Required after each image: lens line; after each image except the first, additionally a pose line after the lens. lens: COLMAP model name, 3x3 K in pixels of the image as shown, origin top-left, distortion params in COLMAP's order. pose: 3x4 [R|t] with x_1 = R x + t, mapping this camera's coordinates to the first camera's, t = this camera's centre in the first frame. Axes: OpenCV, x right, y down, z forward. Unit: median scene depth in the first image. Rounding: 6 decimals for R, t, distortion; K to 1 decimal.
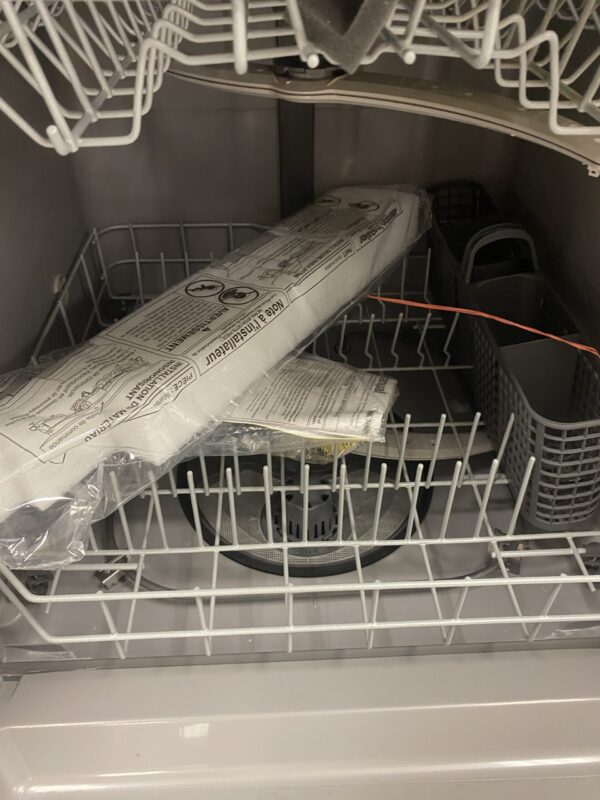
lens RADIAL K [[596.5, 0, 300.0], [0, 596.5, 400.0], [0, 0, 1]] dist [0.026540, -0.024187]
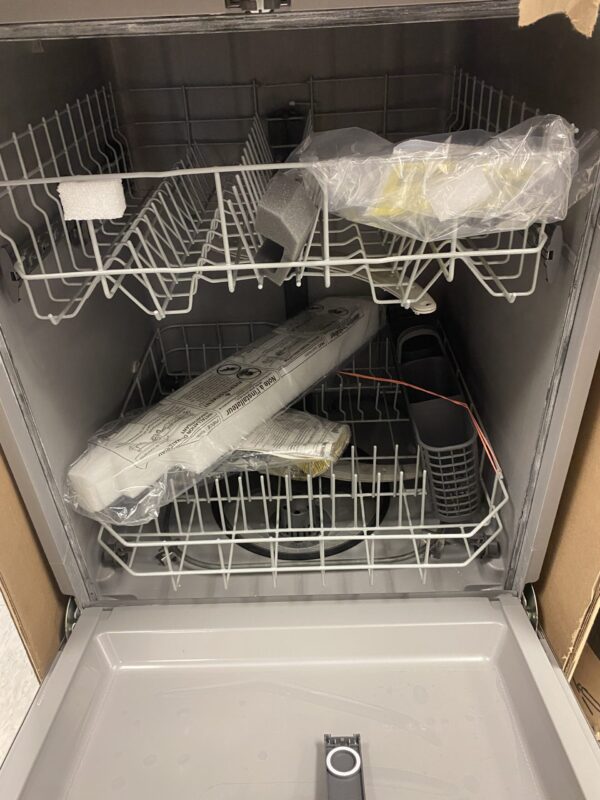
lens RADIAL K [[596.5, 0, 300.0], [0, 596.5, 400.0], [0, 0, 1]] dist [0.026540, -0.024187]
pose [[0.997453, -0.011187, -0.070449, 0.150488], [0.003084, 0.993465, -0.114099, 0.081873], [0.071265, 0.113591, 0.990968, -0.594487]]
